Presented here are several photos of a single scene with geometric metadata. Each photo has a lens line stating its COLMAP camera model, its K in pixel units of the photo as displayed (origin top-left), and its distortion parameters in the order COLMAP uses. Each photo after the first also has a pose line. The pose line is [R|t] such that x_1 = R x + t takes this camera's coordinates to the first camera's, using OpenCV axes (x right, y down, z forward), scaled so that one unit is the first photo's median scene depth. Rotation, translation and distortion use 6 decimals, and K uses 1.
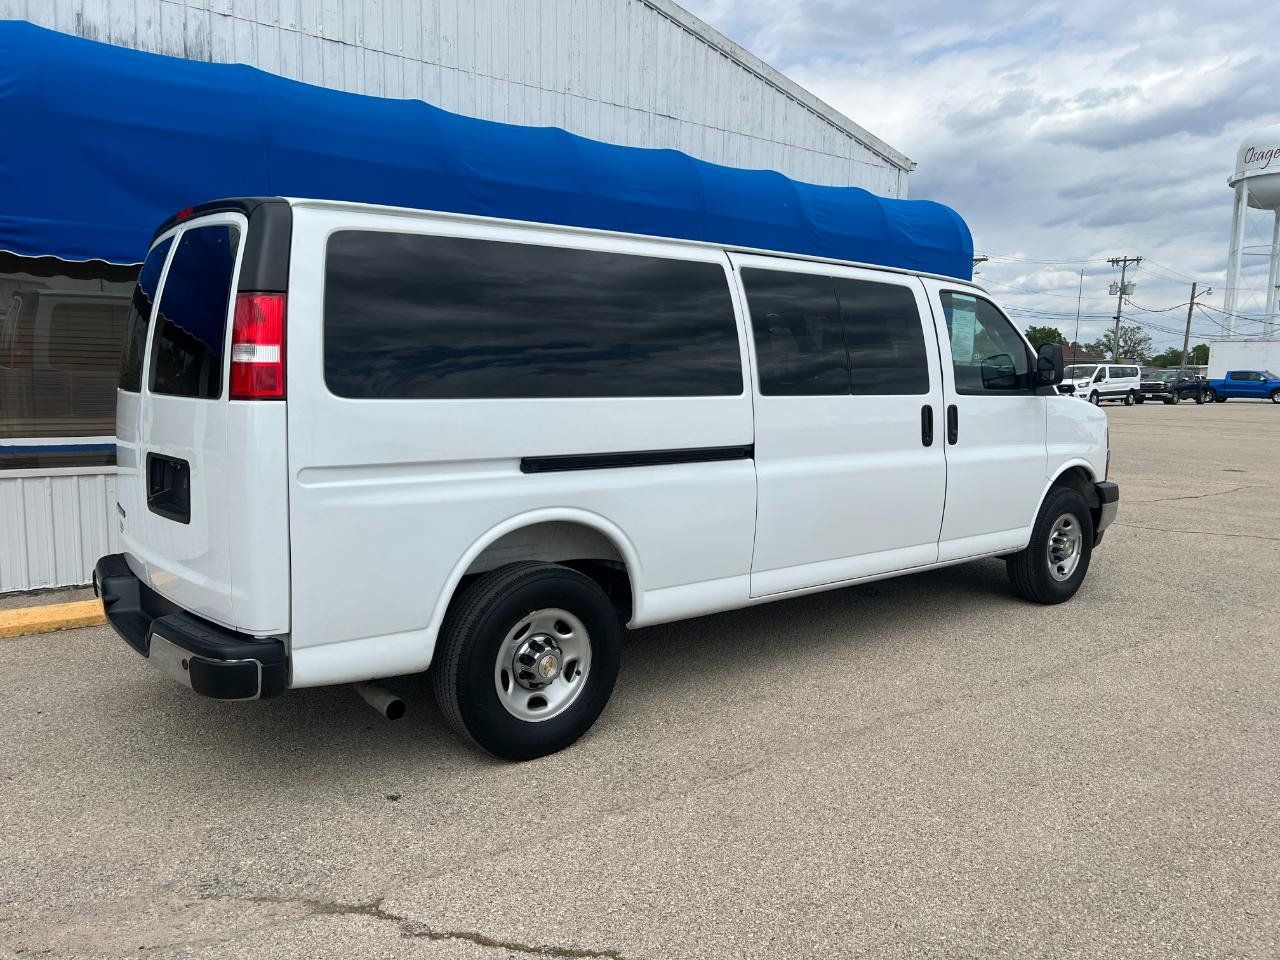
lens RADIAL K [[966.2, 0, 663.0], [0, 966.2, 481.1], [0, 0, 1]] dist [0.053620, -0.055299]
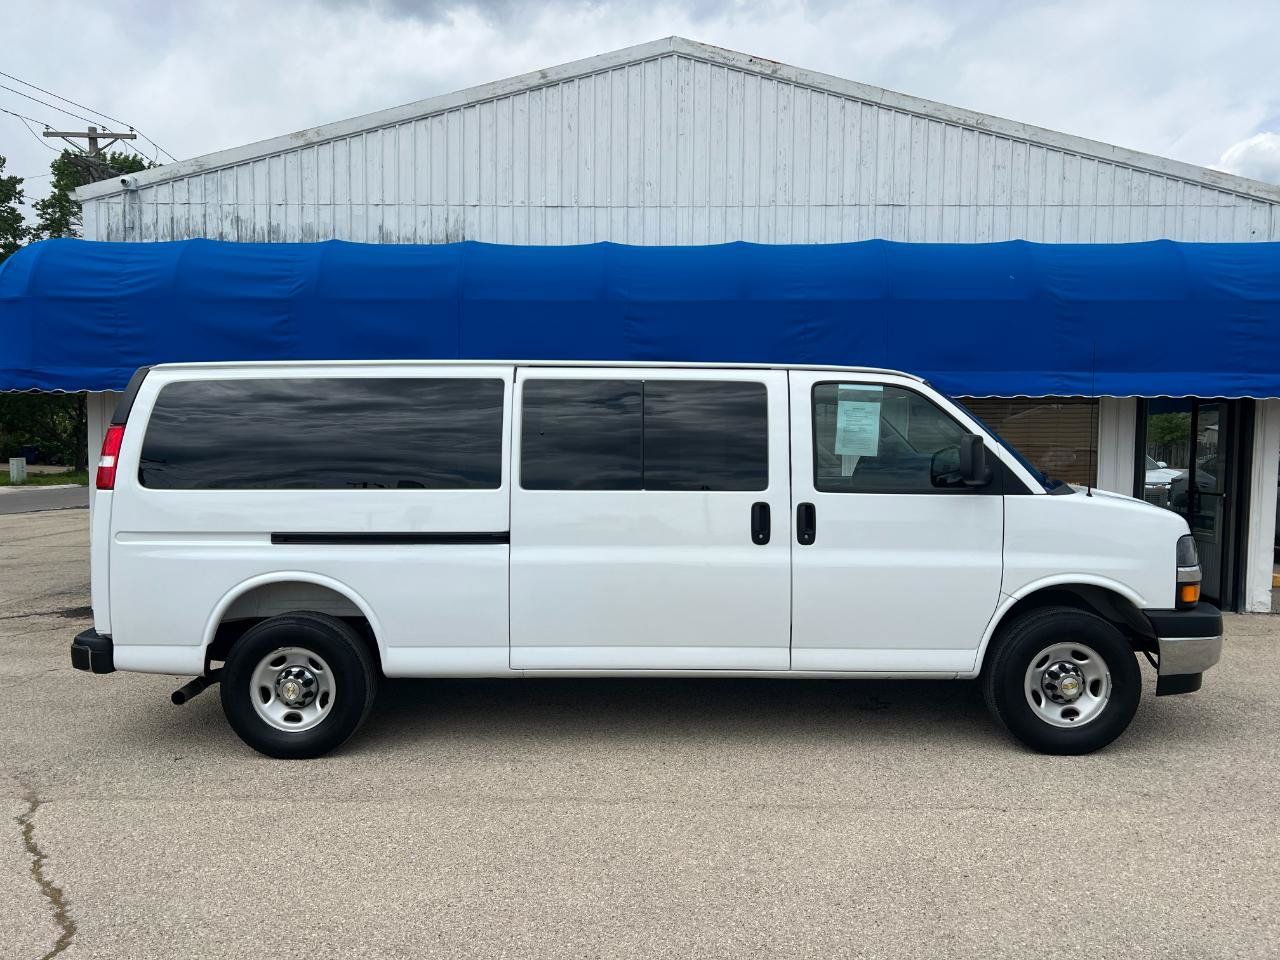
lens RADIAL K [[966.2, 0, 642.7], [0, 966.2, 484.7], [0, 0, 1]] dist [0.053620, -0.055299]
pose [[0.770544, 0.013361, -0.637246, 0.795987], [-0.064176, 0.996326, -0.056710, -0.032897], [0.634147, 0.084593, 0.768571, 0.180737]]
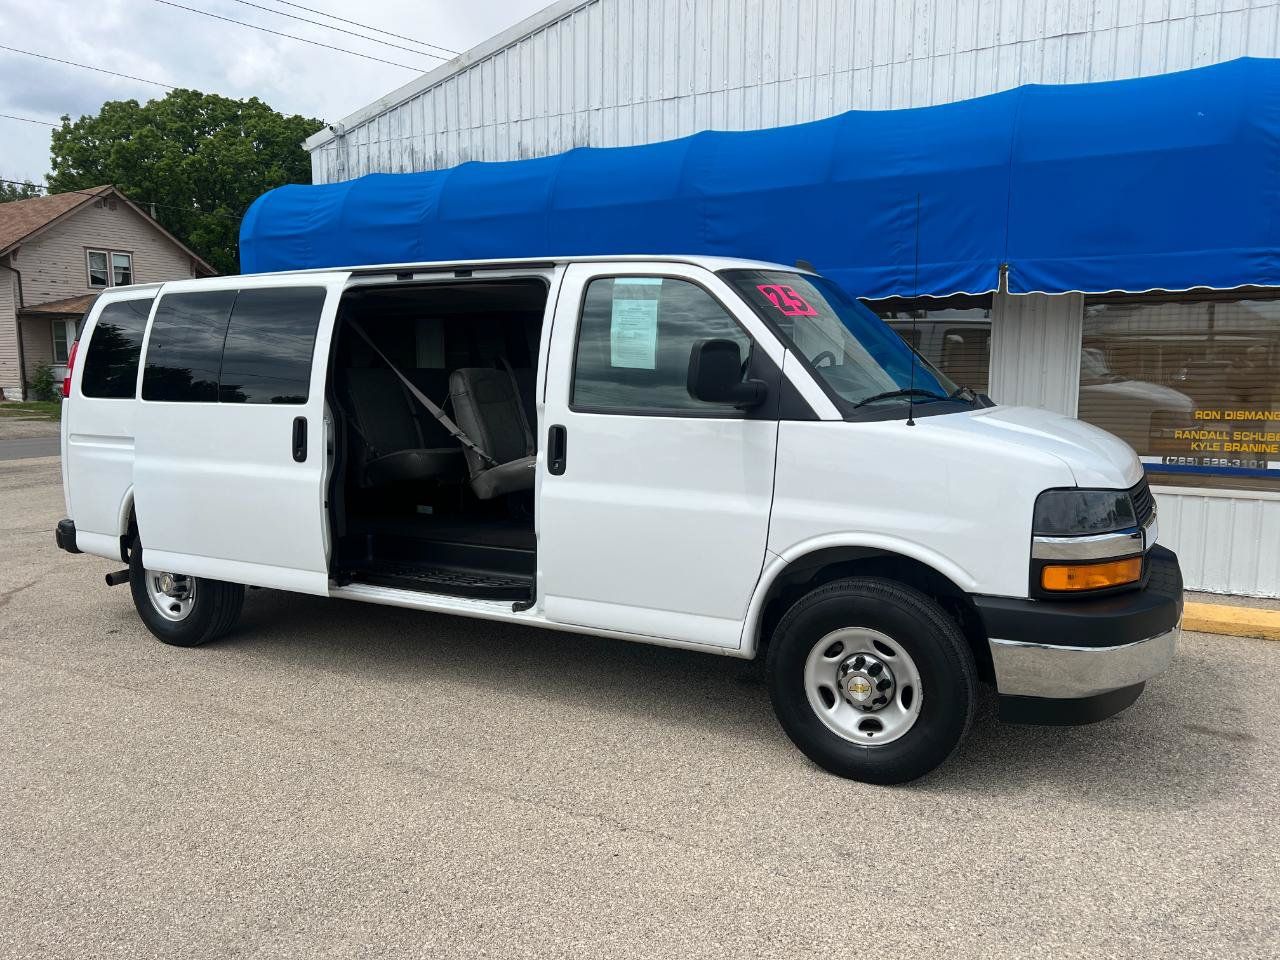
lens RADIAL K [[966.2, 0, 638.9], [0, 966.2, 481.6], [0, 0, 1]] dist [0.053620, -0.055299]
pose [[0.375695, 0.093286, -0.922036, 1.077940], [-0.100983, 0.993117, 0.059331, -0.087525], [0.921225, 0.070820, 0.382529, 0.785443]]
